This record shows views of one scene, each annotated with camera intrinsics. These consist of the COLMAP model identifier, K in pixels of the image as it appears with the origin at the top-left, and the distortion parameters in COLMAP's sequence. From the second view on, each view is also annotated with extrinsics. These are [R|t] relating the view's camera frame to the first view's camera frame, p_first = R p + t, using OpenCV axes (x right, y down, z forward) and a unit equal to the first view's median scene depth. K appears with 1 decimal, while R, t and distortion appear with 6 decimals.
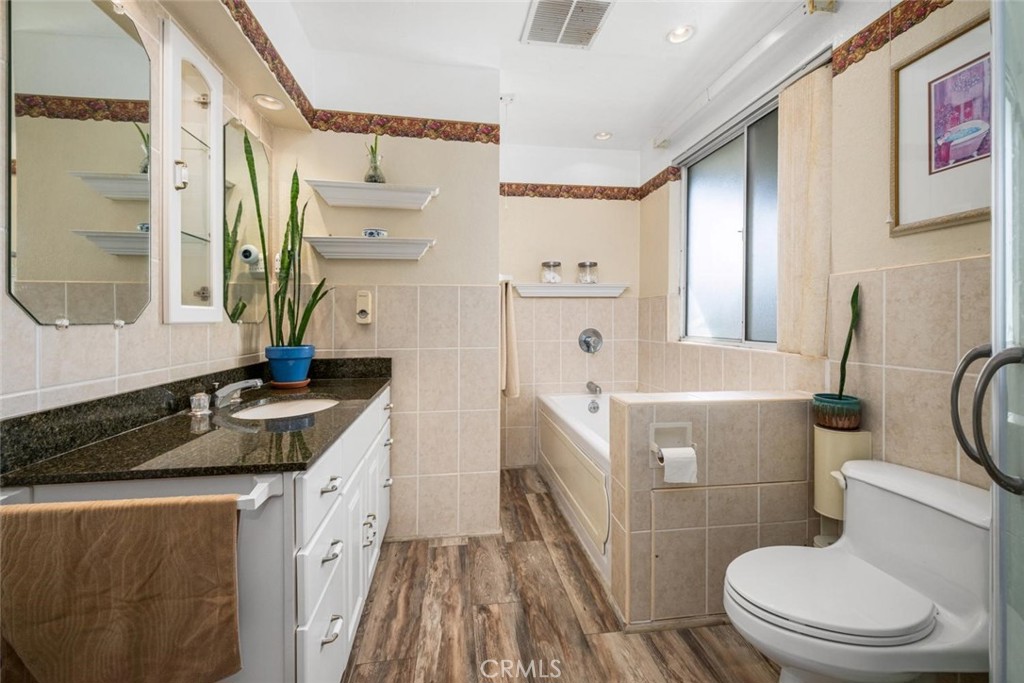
lens RADIAL K [[418.6, 0, 508.4], [0, 418.6, 320.0], [0, 0, 1]] dist [0.001570, -0.000631]
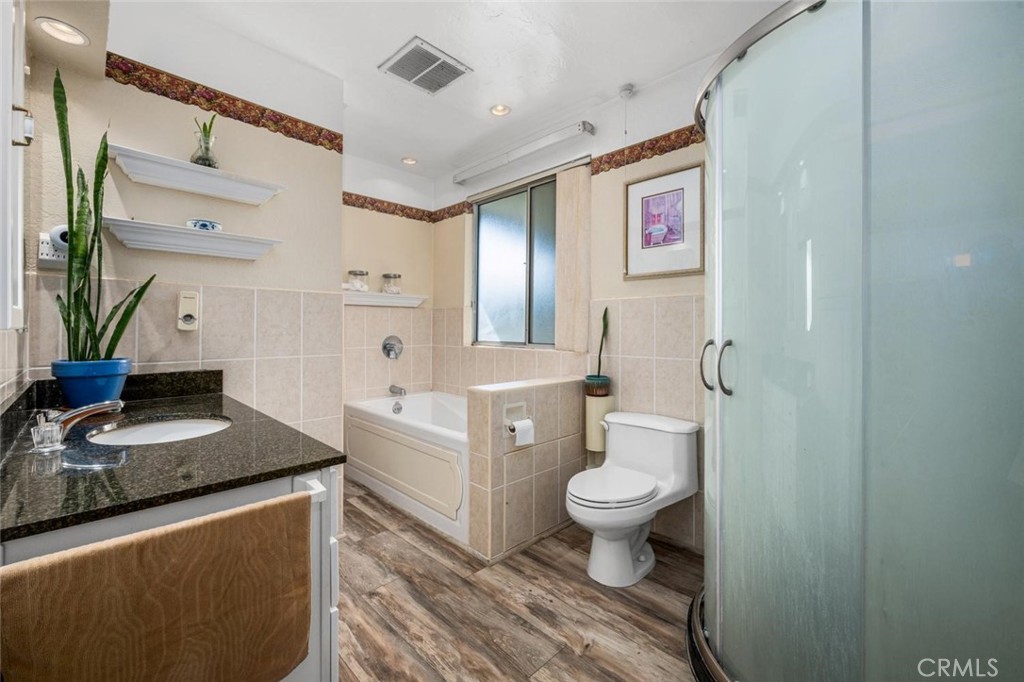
lens RADIAL K [[418.6, 0, 511.2], [0, 418.6, 326.9], [0, 0, 1]] dist [0.001570, -0.000631]
pose [[0.796371, 0.007167, 0.604766, -0.376948], [-0.005767, 0.999974, -0.004256, 0.001321], [-0.604781, -0.000098, 0.796392, -0.068471]]
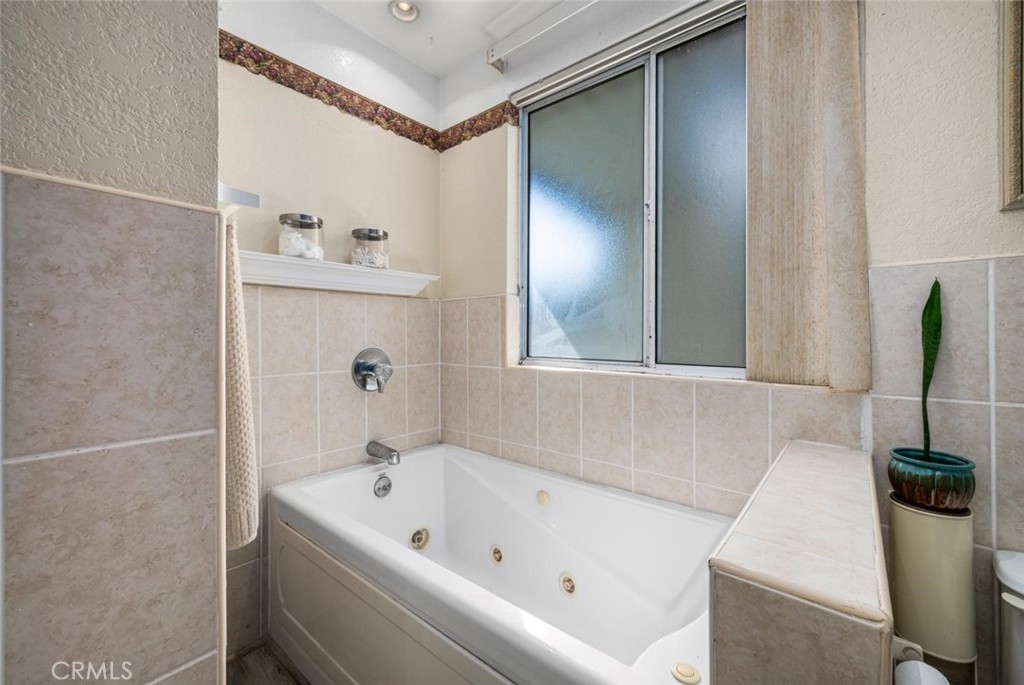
lens RADIAL K [[418.6, 0, 518.8], [0, 418.6, 336.0], [0, 0, 1]] dist [0.001570, -0.000631]
pose [[0.732969, -0.000448, 0.680262, -0.081378], [-0.002378, 0.999992, 0.003220, 0.002052], [-0.680258, -0.003978, 0.732962, 0.794592]]
